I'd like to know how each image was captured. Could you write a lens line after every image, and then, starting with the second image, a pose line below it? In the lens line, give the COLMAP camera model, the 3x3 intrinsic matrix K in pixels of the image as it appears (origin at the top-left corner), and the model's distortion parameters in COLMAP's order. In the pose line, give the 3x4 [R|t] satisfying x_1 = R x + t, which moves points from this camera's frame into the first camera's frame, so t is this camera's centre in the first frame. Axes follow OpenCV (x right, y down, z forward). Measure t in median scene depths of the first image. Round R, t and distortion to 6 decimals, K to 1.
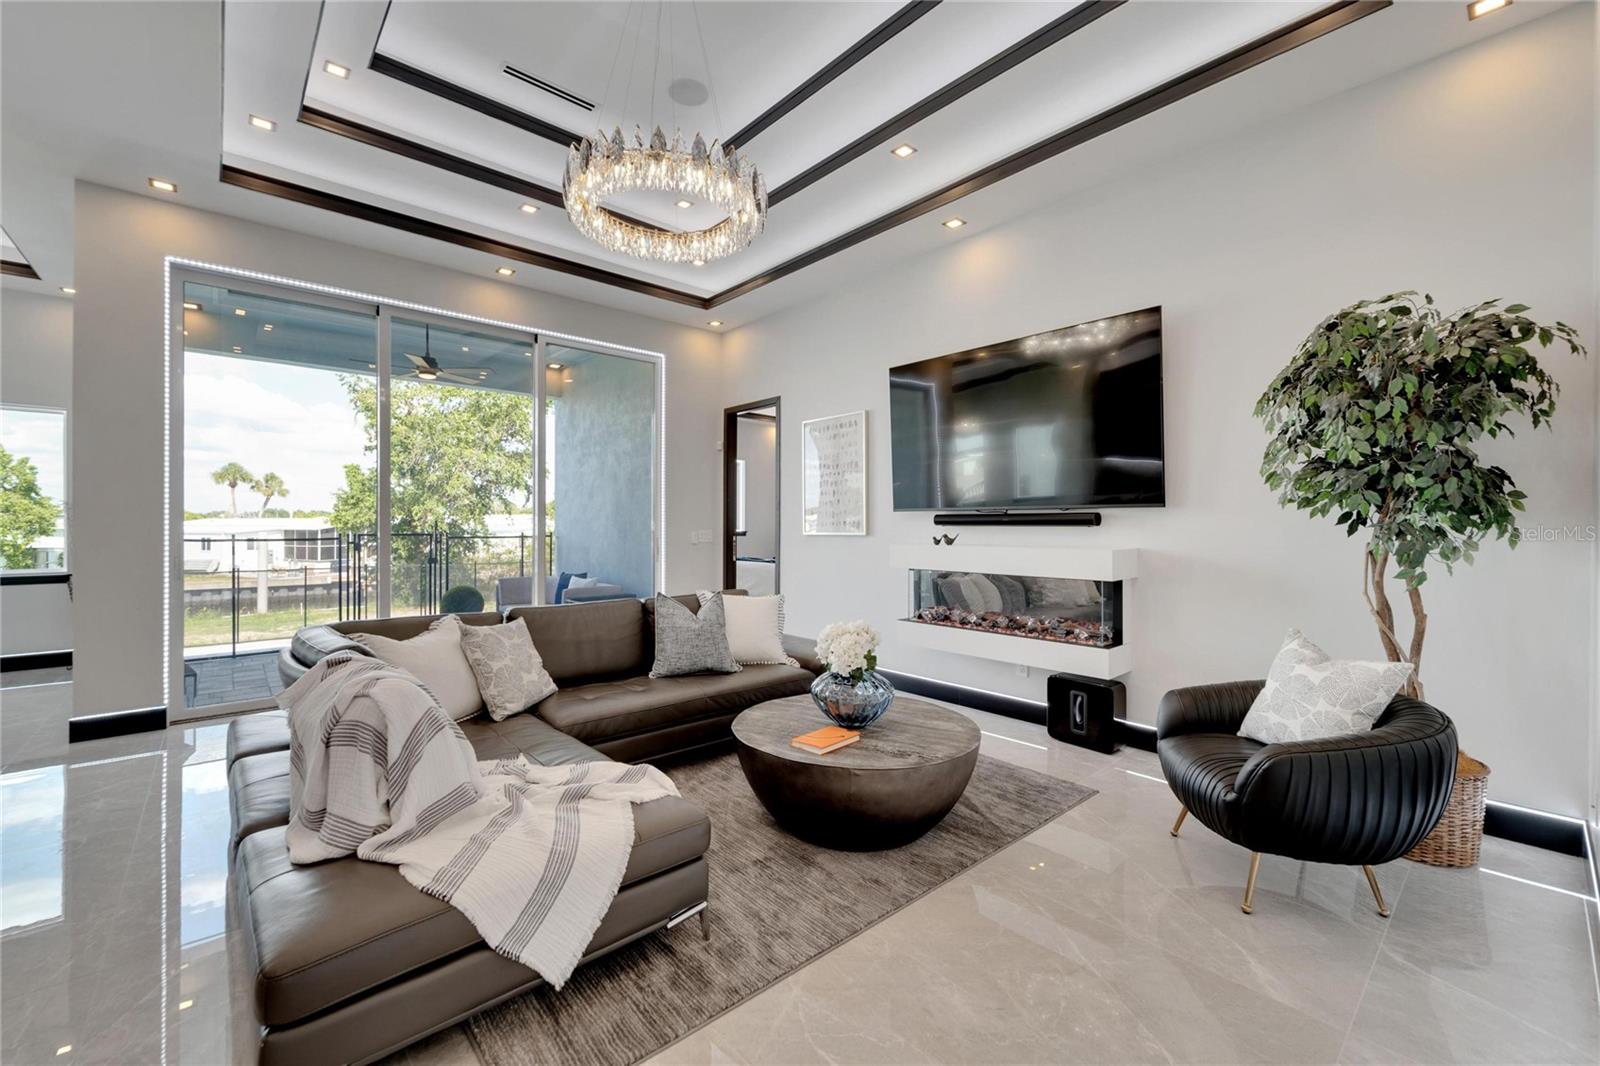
lens RADIAL K [[647.2, 0, 797.3], [0, 647.2, 522.7], [0, 0, 1]] dist [-0.001050, -0.000076]
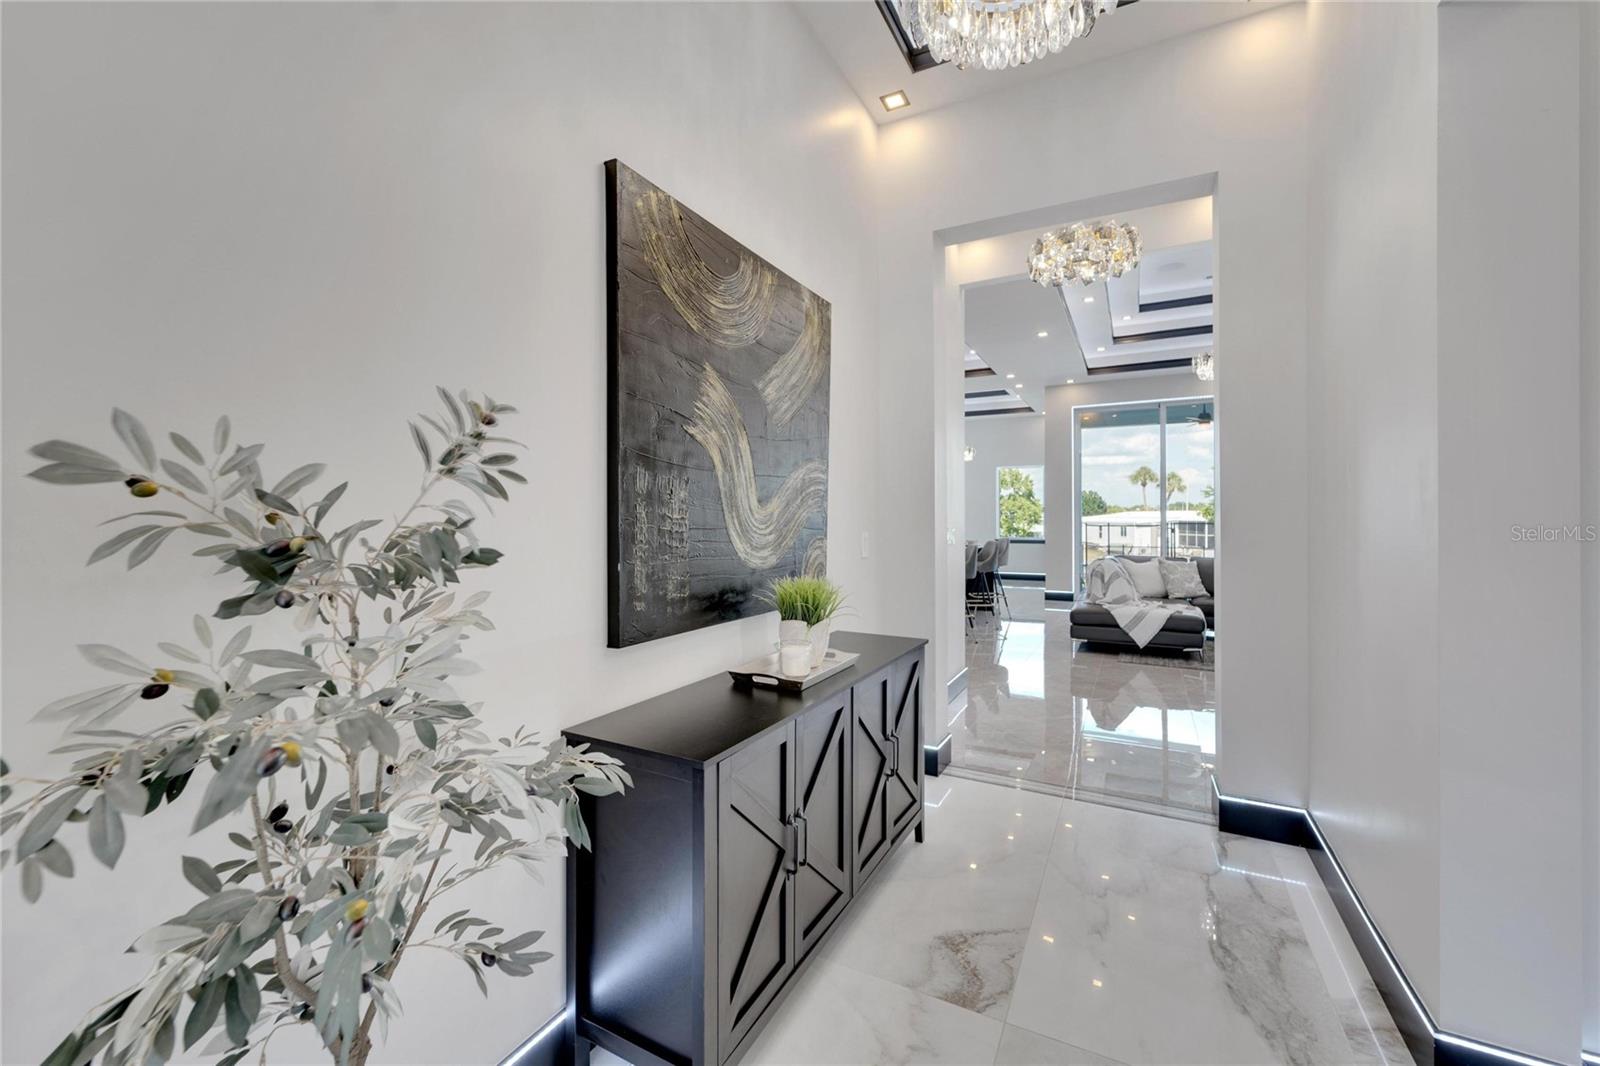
lens RADIAL K [[647.2, 0, 797.3], [0, 647.2, 522.7], [0, 0, 1]] dist [-0.001050, -0.000076]
pose [[0.348352, 0.005056, -0.937350, 0.949769], [0.007081, 0.999943, 0.008025, -0.003320], [0.937337, -0.009433, 0.348297, -0.822377]]
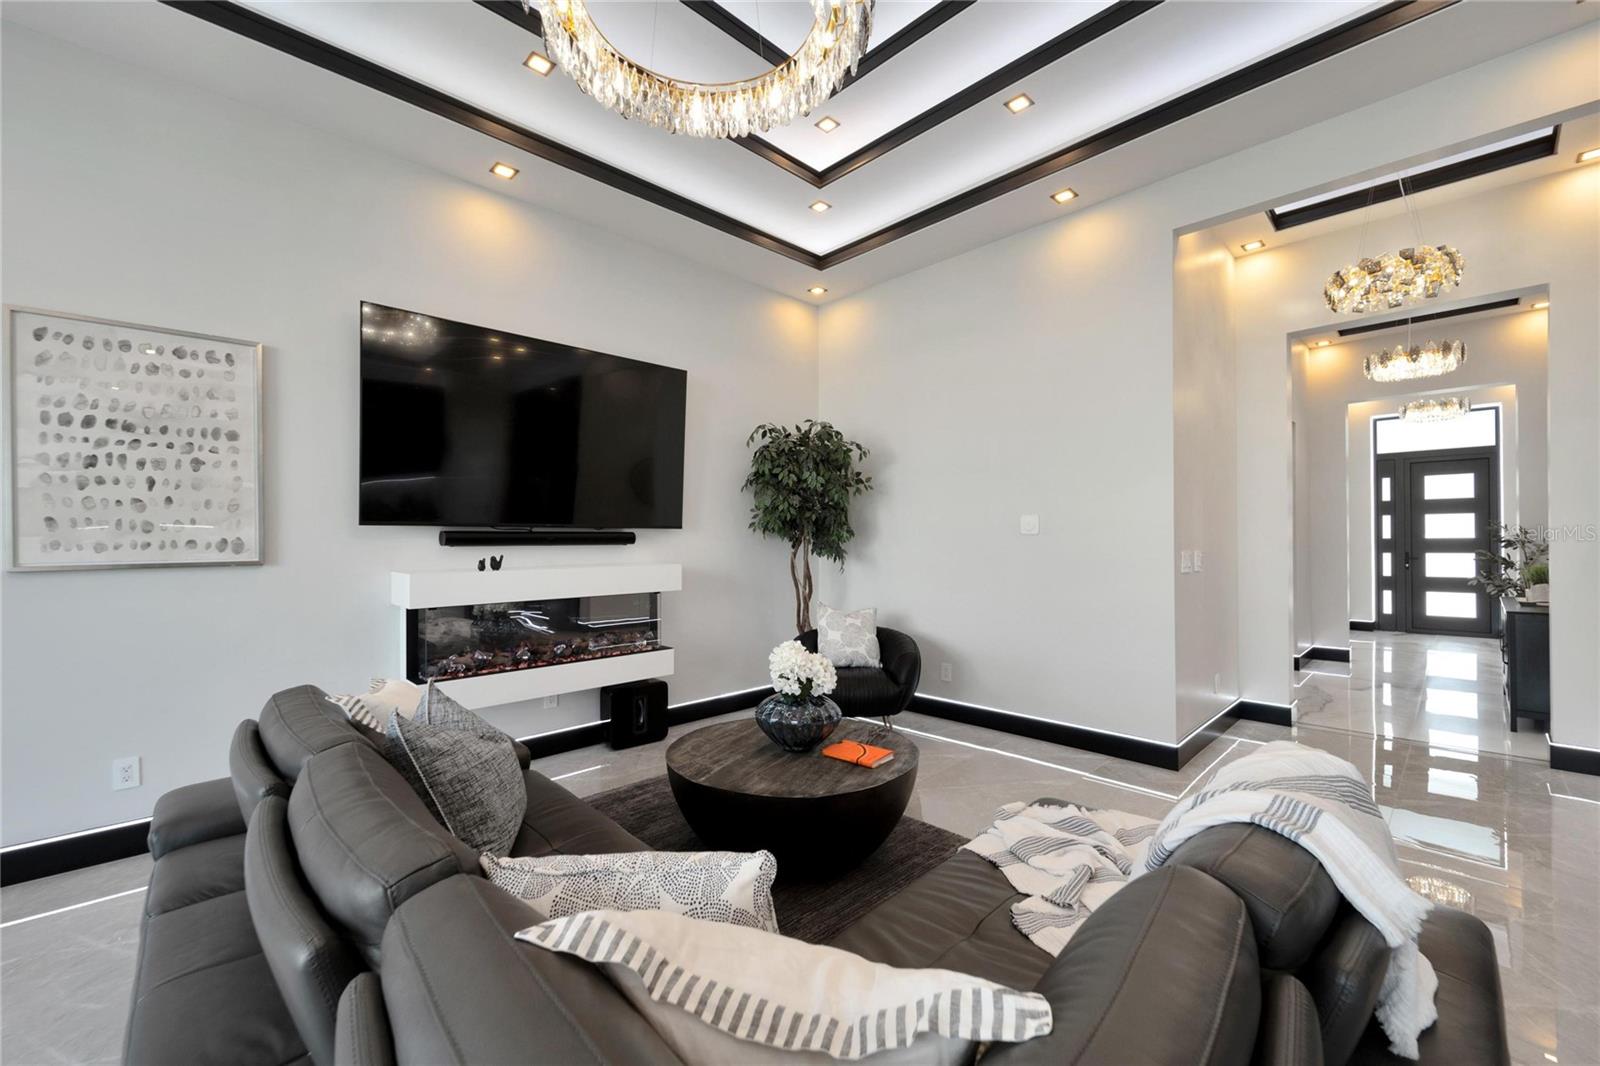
lens RADIAL K [[650.7, 0, 788.0], [0, 650.7, 526.8], [0, 0, 1]] dist [0.000219, -0.000334]
pose [[-0.030474, 0.019360, 0.999348, -0.641780], [-0.000516, 0.999812, -0.019385, -0.003024], [-0.999535, -0.001107, -0.030459, 0.741695]]
